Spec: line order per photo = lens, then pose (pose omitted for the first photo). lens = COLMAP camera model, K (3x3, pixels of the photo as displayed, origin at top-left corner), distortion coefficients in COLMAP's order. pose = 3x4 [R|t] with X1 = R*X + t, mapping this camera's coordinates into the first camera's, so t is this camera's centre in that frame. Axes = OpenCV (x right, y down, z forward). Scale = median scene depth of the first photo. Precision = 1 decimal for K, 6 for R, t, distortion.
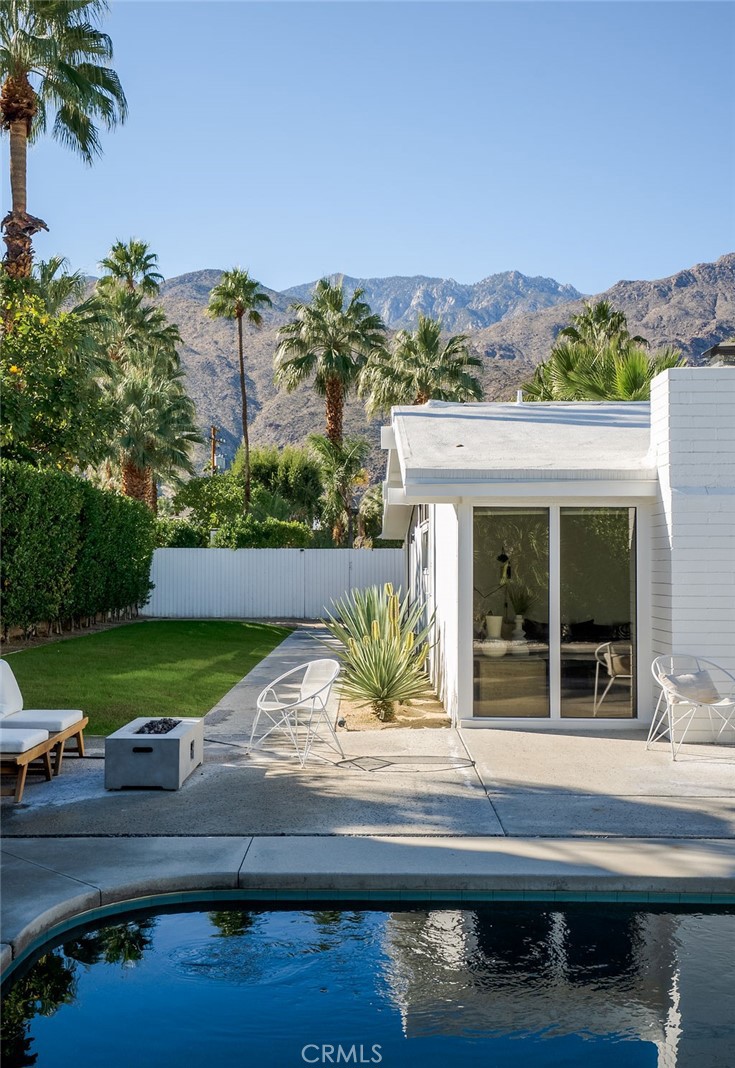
lens RADIAL K [[1134.7, 0, 367.5], [0, 1134.7, 534.0], [0, 0, 1]] dist [0.047392, -0.003712]
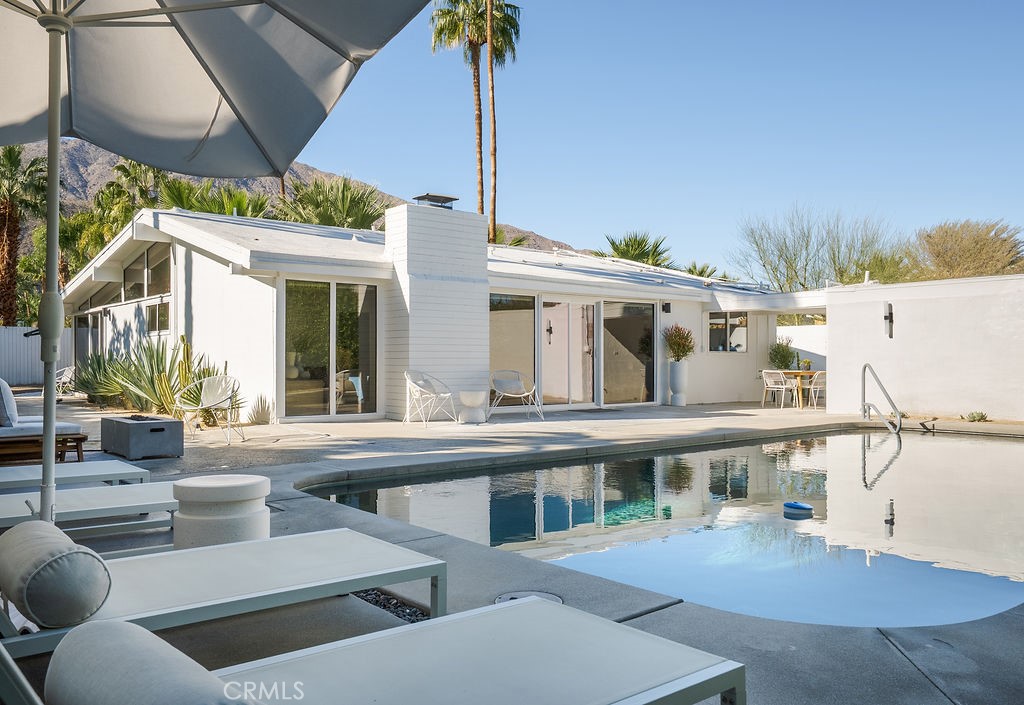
lens RADIAL K [[856.7, 0, 512.0], [0, 856.7, 352.5], [0, 0, 1]] dist [0.009165, 0.003520]
pose [[0.738191, 0.005207, 0.674572, -0.165693], [-0.010936, 0.999931, 0.004250, 0.023792], [-0.674503, -0.010514, 0.738197, -0.021214]]
